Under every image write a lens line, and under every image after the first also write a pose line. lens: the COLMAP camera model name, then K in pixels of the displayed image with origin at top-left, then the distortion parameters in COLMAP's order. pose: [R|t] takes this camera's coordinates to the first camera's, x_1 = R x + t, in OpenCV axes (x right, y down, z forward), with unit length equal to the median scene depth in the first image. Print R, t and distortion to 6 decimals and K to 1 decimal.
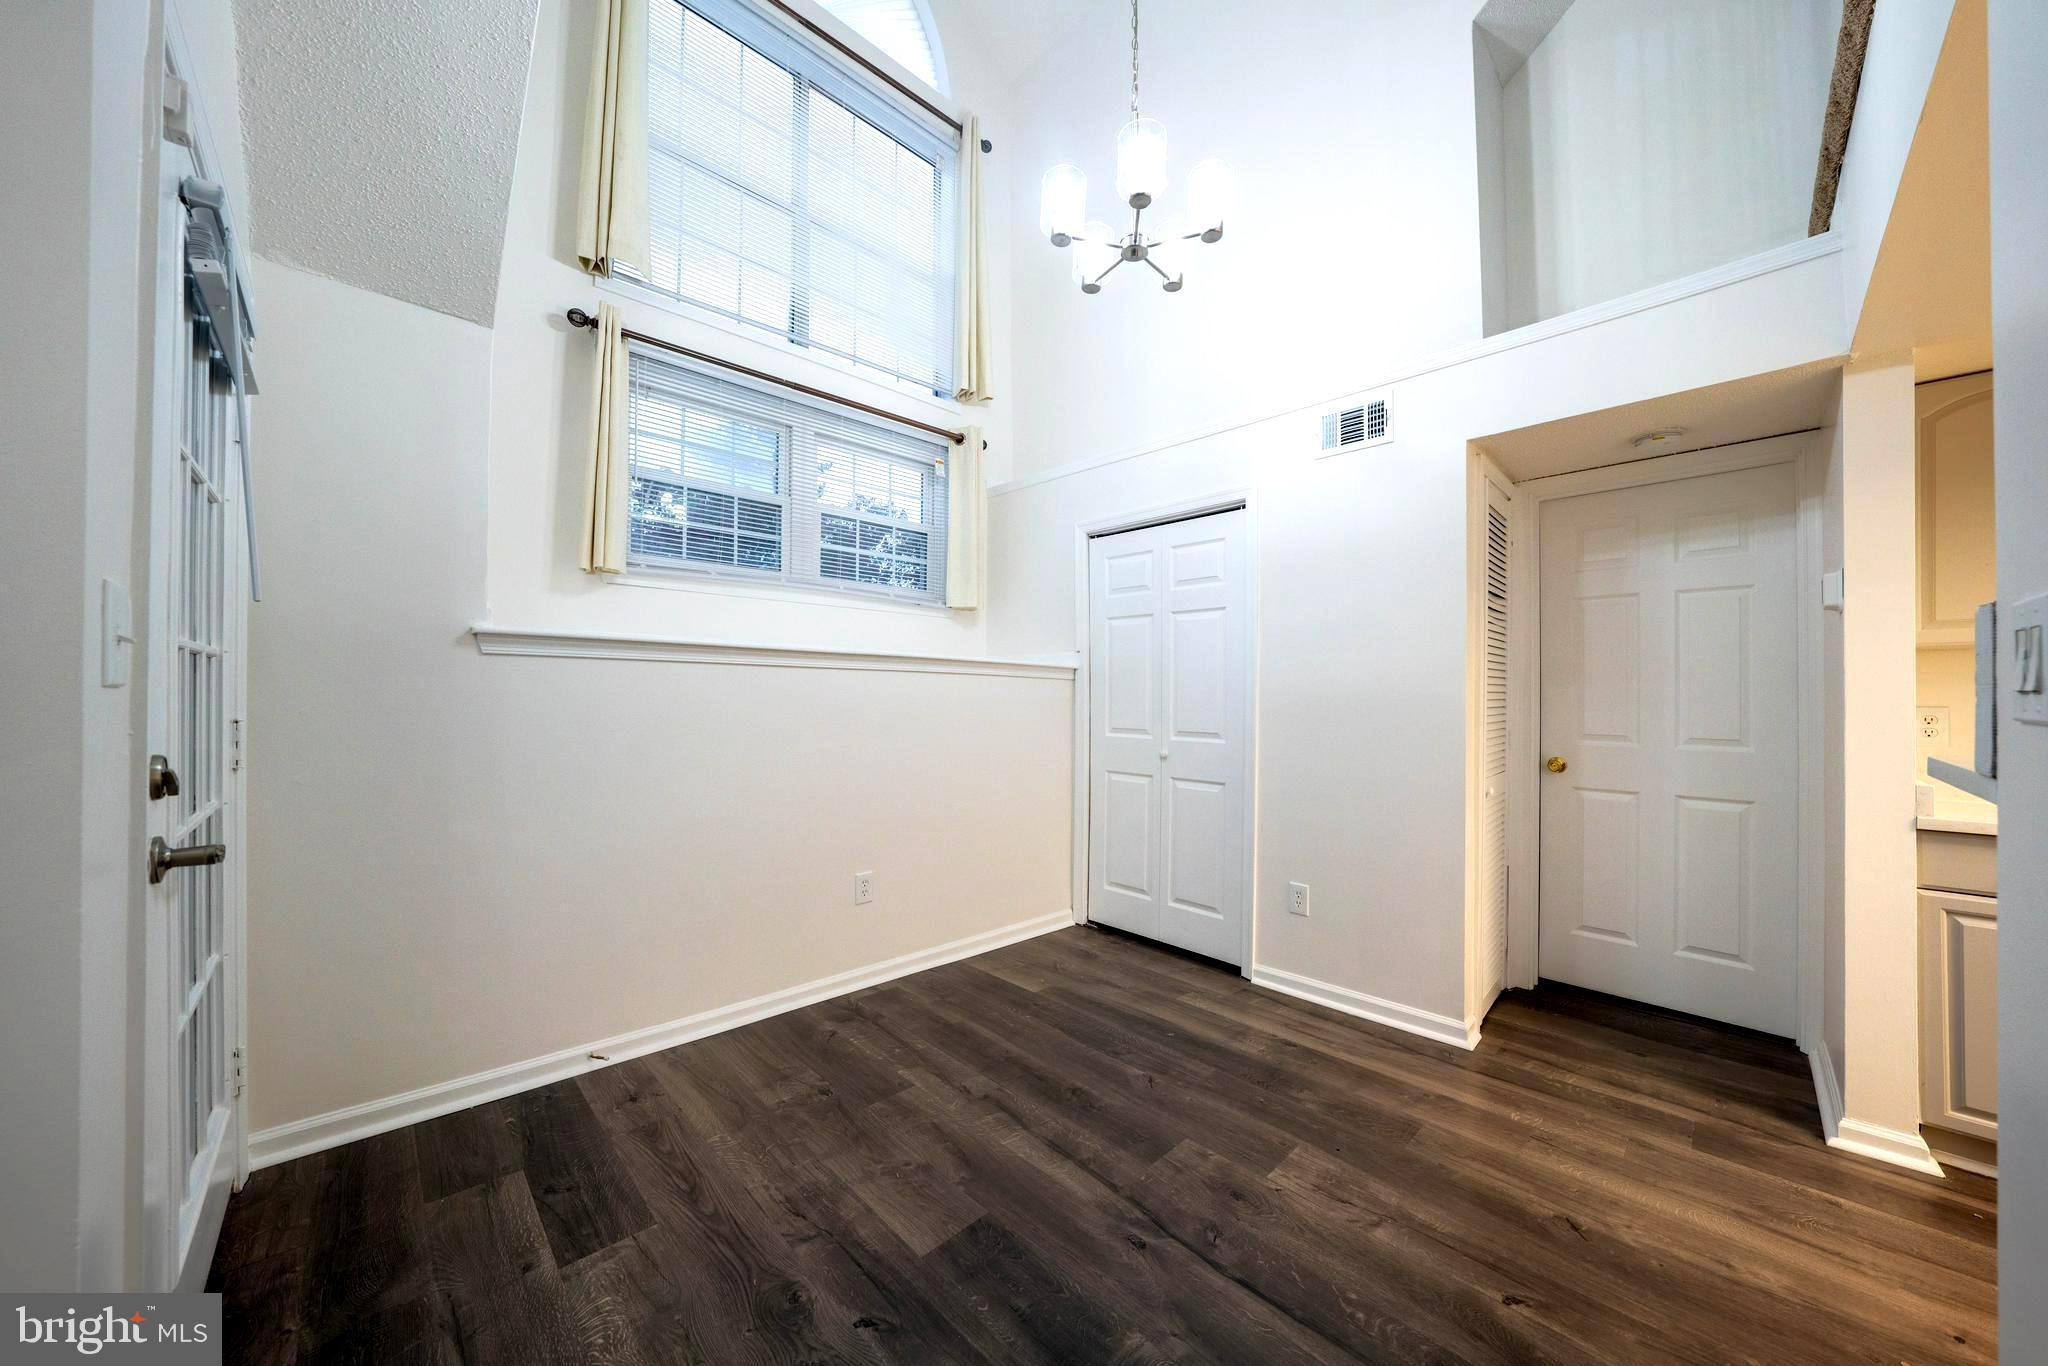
lens RADIAL K [[709.5, 0, 1029.0], [0, 709.5, 690.4], [0, 0, 1]] dist [-0.027450, 0.005883]
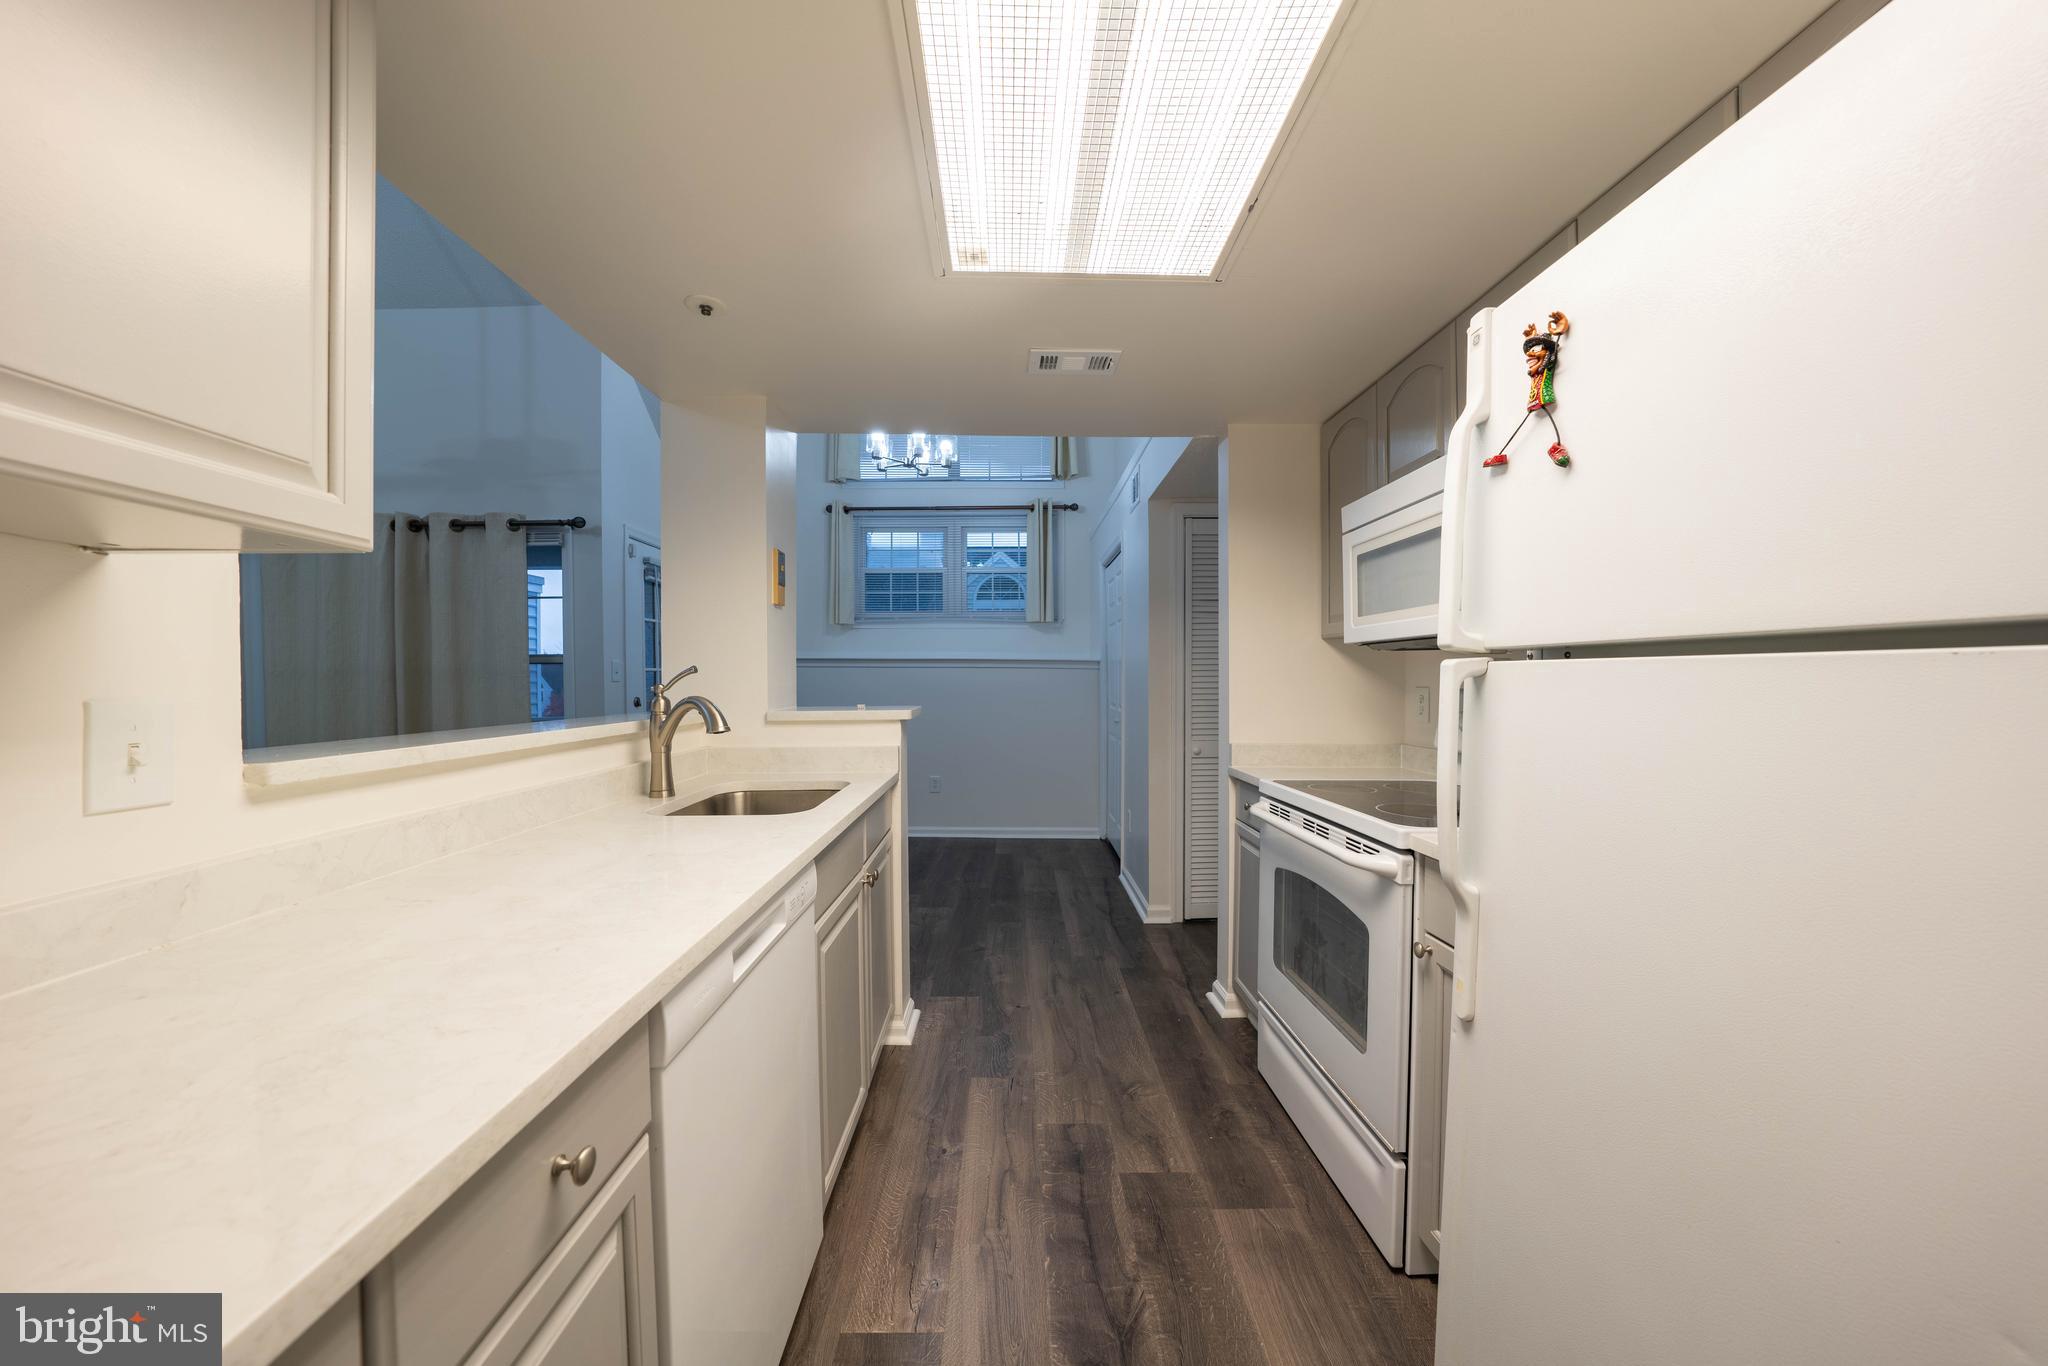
lens RADIAL K [[709.5, 0, 1029.0], [0, 709.5, 690.4], [0, 0, 1]] dist [-0.027450, 0.005883]
pose [[0.730193, 0.006155, -0.683213, 1.455652], [0.003343, 0.999915, 0.012581, 0.014752], [0.683232, -0.011470, 0.730111, -0.223968]]
